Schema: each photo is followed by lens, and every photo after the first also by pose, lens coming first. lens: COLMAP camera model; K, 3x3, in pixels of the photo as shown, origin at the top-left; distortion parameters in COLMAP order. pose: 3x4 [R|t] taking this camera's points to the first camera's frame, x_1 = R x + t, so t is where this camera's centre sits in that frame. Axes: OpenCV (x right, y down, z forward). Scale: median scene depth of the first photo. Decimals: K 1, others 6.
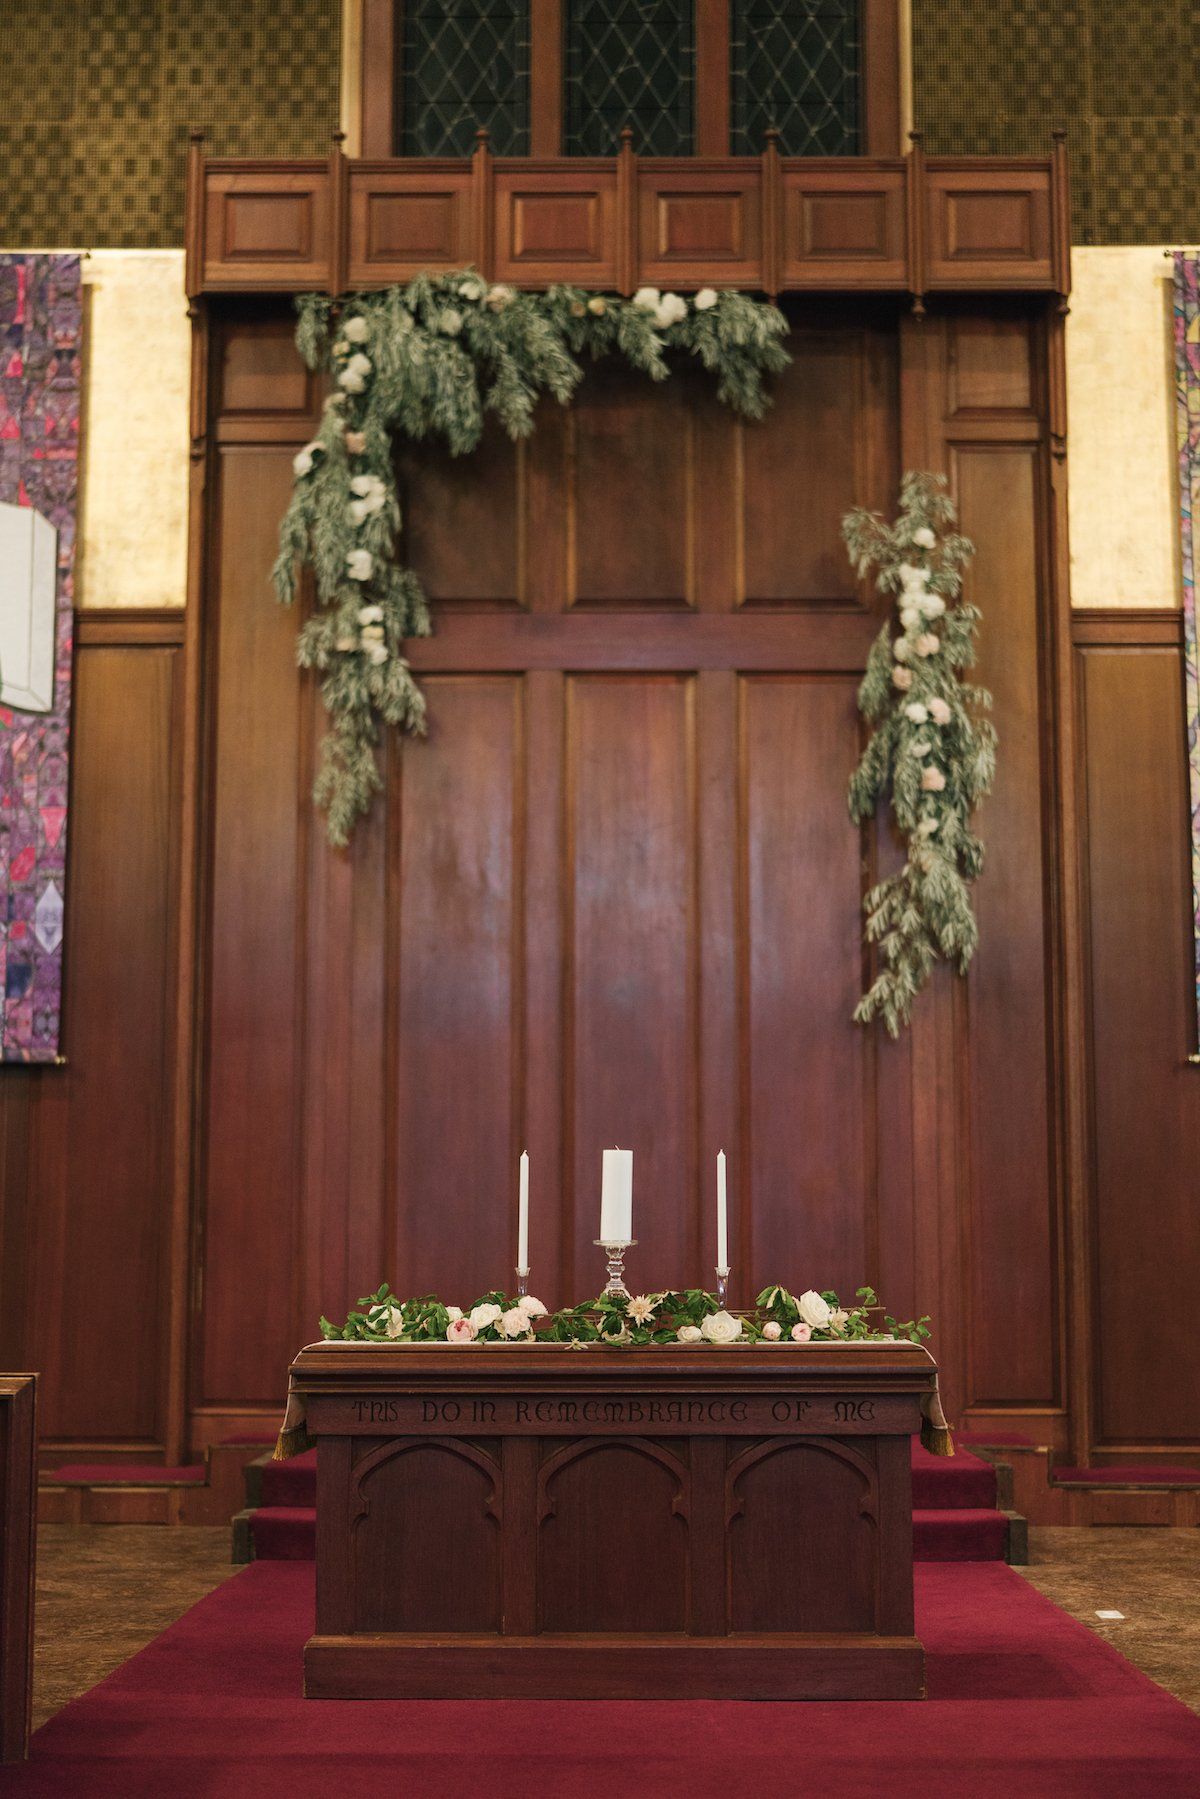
lens RADIAL K [[2682.7, 0, 608.0], [0, 2682.7, 869.0], [0, 0, 1]] dist [-0.018820, -0.107054]
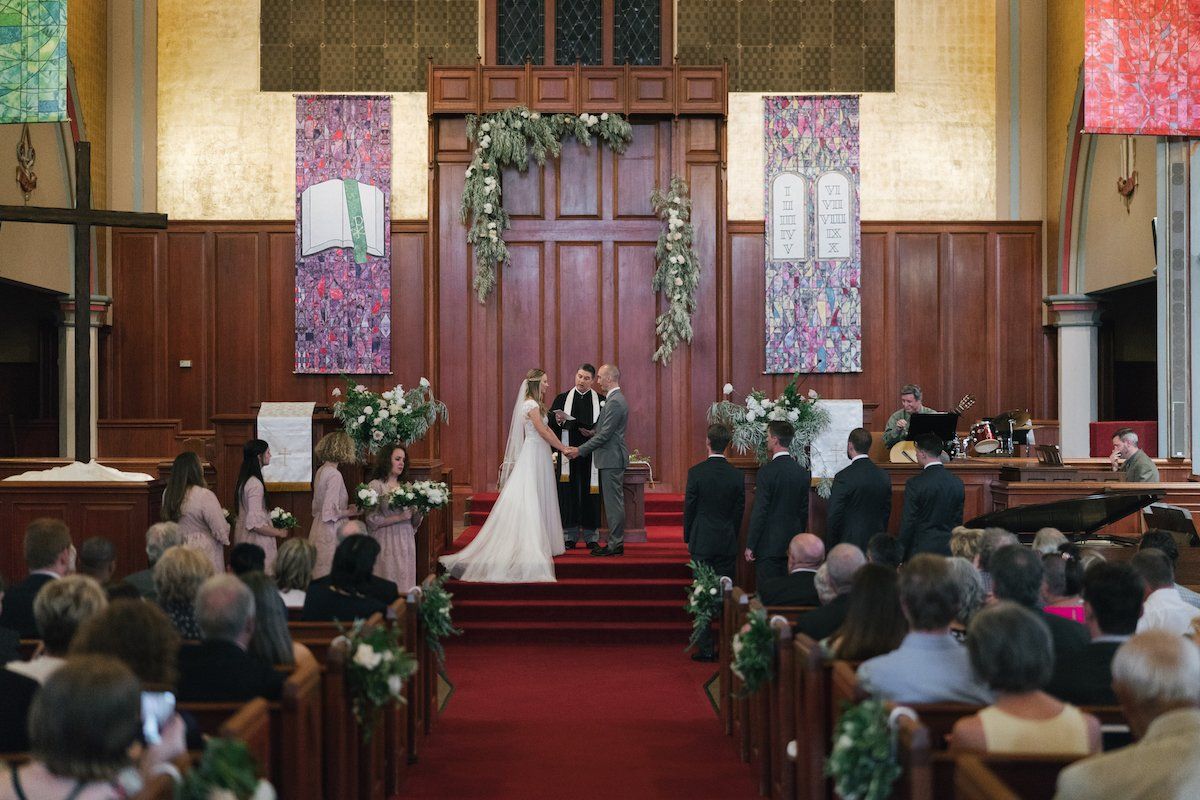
lens RADIAL K [[1789.4, 0, 600.0], [0, 1789.4, 400.0], [0, 0, 1]] dist [-0.018820, -0.107054]
pose [[0.999876, 0.000121, 0.015736, 0.000723], [-0.002219, 0.991061, 0.133391, -0.165998], [-0.015579, -0.133410, 0.990939, -0.993752]]
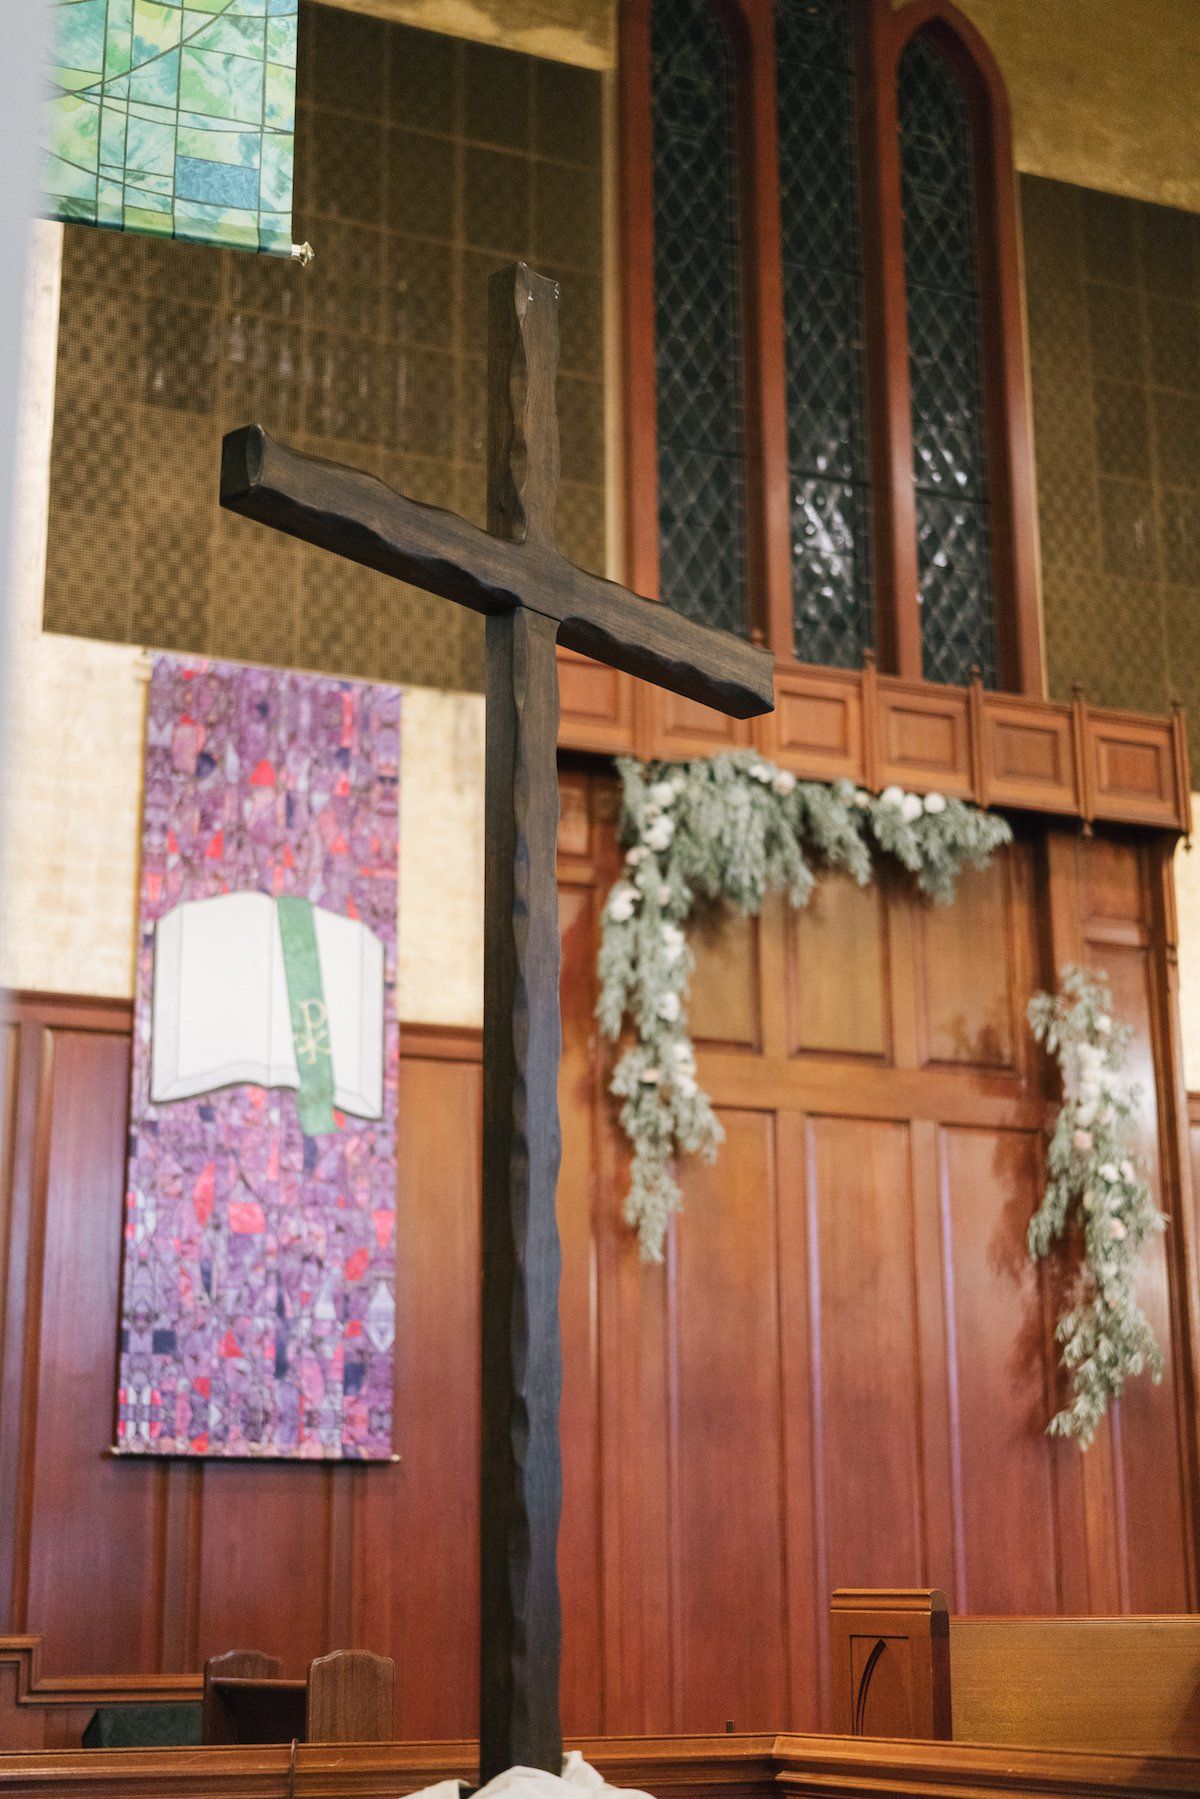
lens RADIAL K [[2682.7, 0, 608.0], [0, 2682.7, 869.0], [0, 0, 1]] dist [-0.018820, -0.107054]
pose [[0.912132, 0.105987, 0.395958, -0.552160], [-0.048812, 0.987205, -0.151804, -0.000137], [-0.406981, 0.119138, 0.905634, 0.003922]]
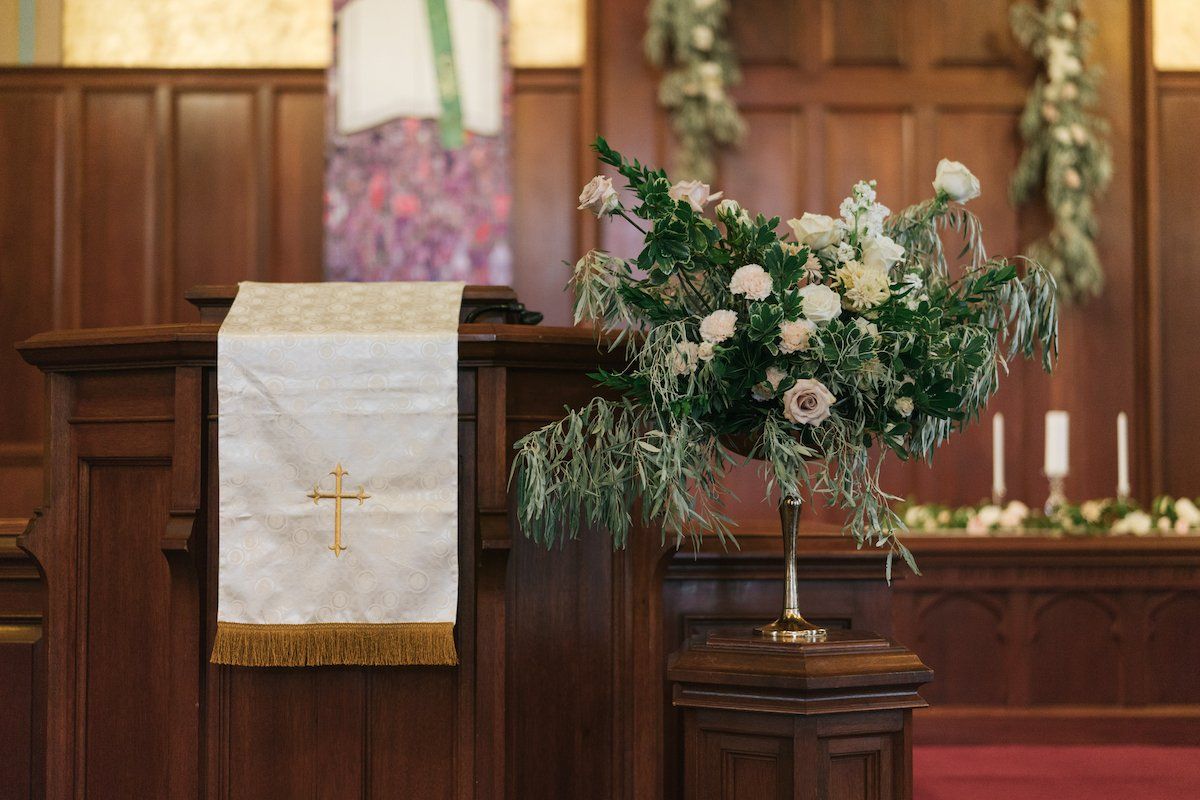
lens RADIAL K [[1789.4, 0, 600.0], [0, 1789.4, 400.0], [0, 0, 1]] dist [-0.018820, -0.107054]
pose [[0.999935, 0.000018, 0.011371, -0.160849], [-0.001115, 0.995339, 0.096429, -0.004979], [-0.011316, -0.096436, 0.995275, -0.042080]]
